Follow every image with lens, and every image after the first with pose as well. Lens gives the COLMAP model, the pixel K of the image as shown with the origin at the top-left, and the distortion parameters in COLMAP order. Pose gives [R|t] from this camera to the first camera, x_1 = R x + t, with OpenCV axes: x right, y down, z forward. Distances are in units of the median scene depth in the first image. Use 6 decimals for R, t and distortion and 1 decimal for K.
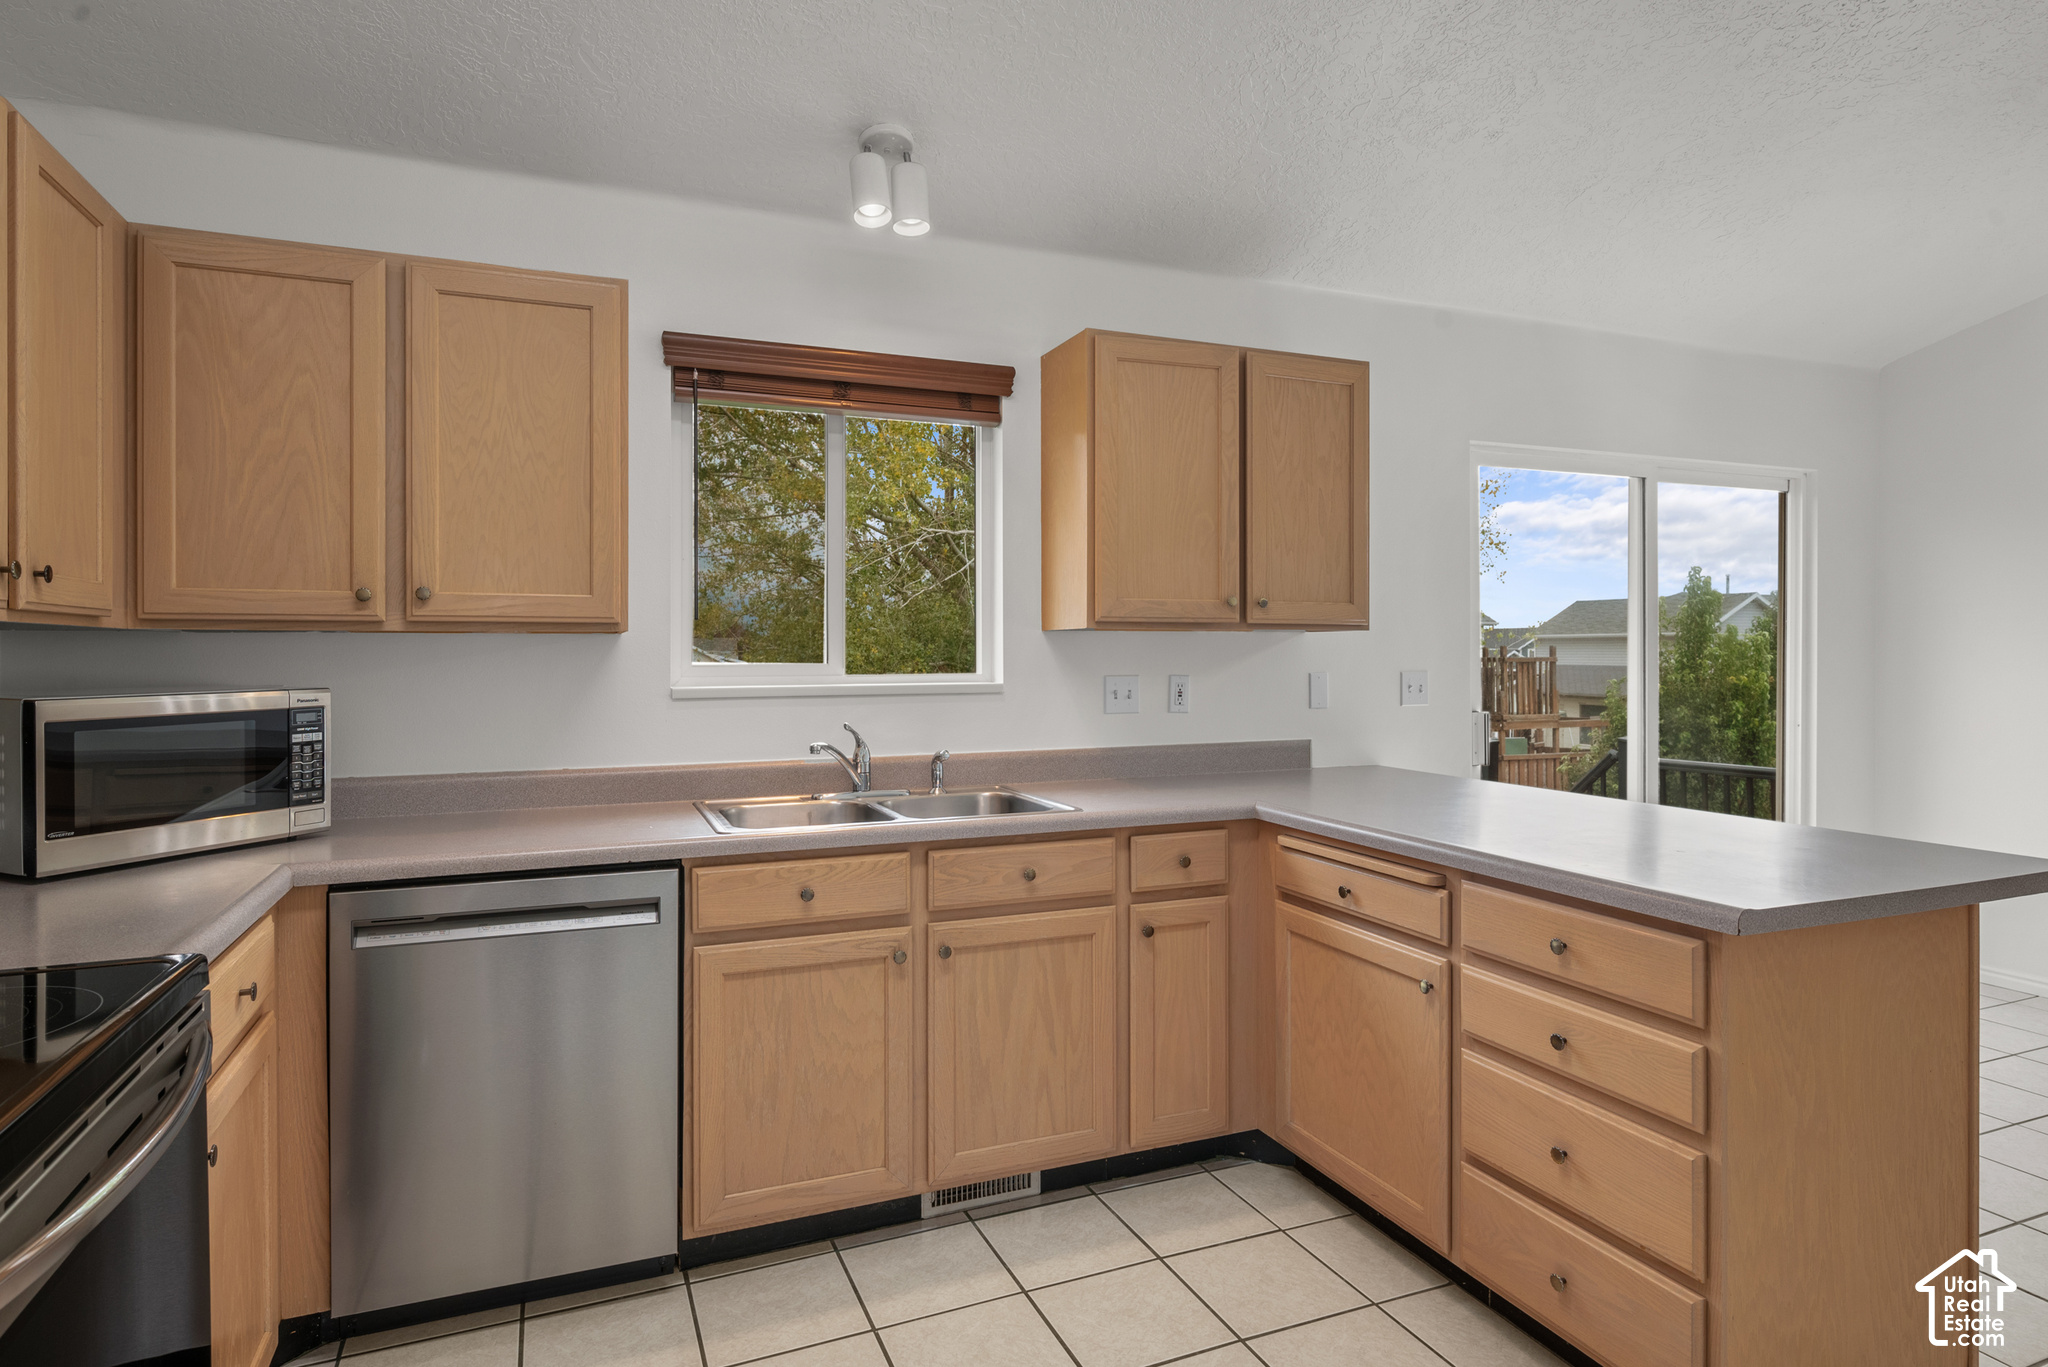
lens RADIAL K [[1116.5, 0, 1021.9], [0, 1116.5, 665.1], [0, 0, 1]] dist [0.002482, 0.000230]
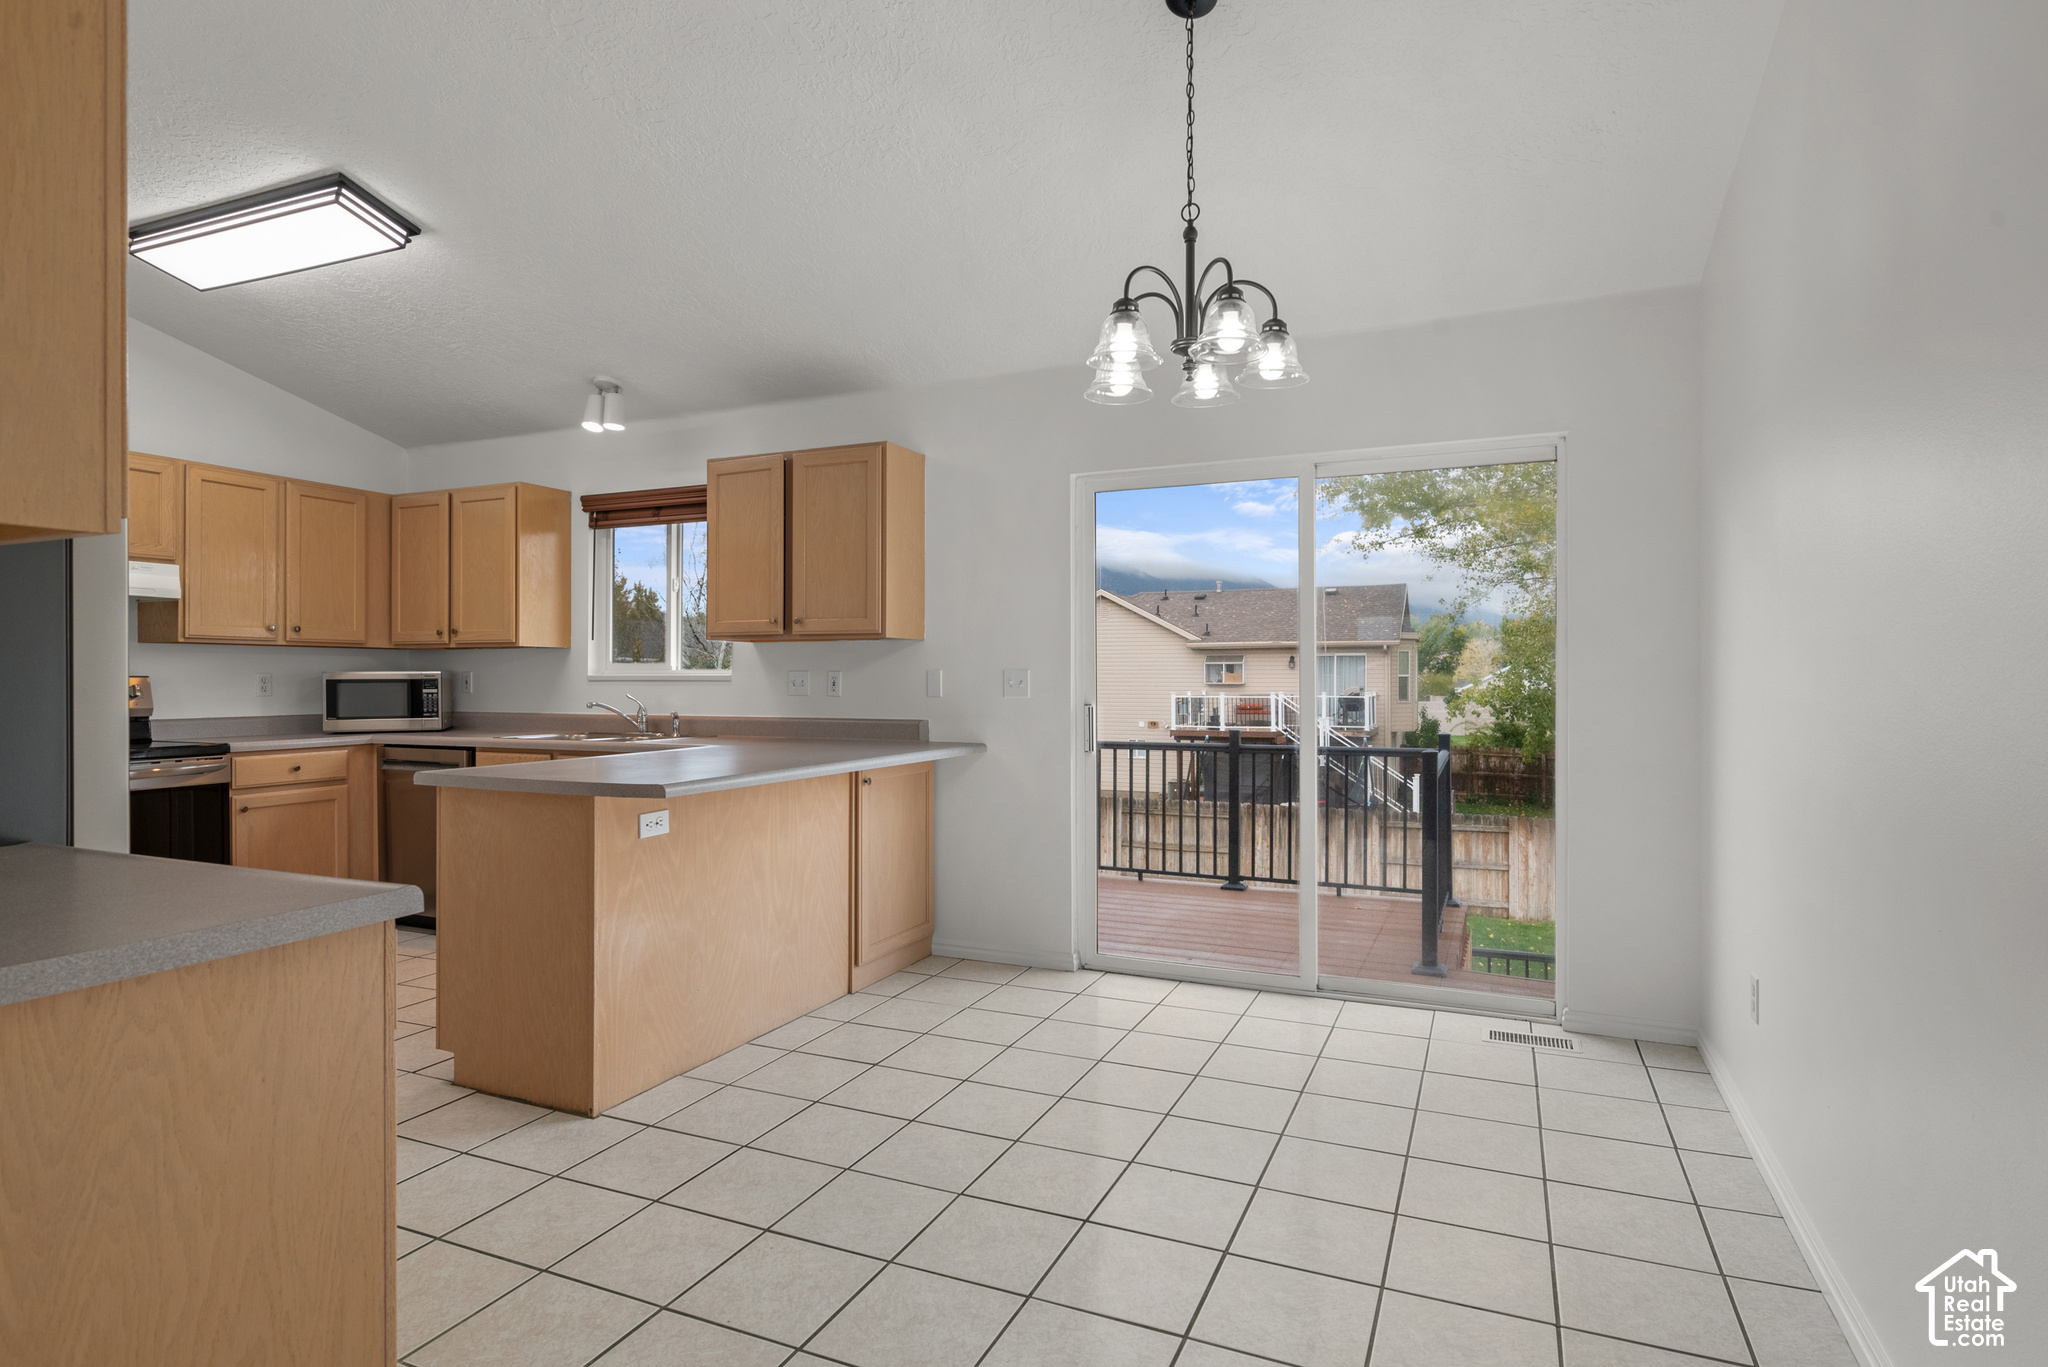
lens RADIAL K [[1072.2, 0, 1025.4], [0, 1072.2, 682.8], [0, 0, 1]] dist [-0.002994, -0.000156]
pose [[0.688227, 0.007419, -0.725457, 1.479825], [-0.011540, 0.999933, -0.000722, 0.024911], [0.725403, 0.008868, 0.688267, 0.240539]]
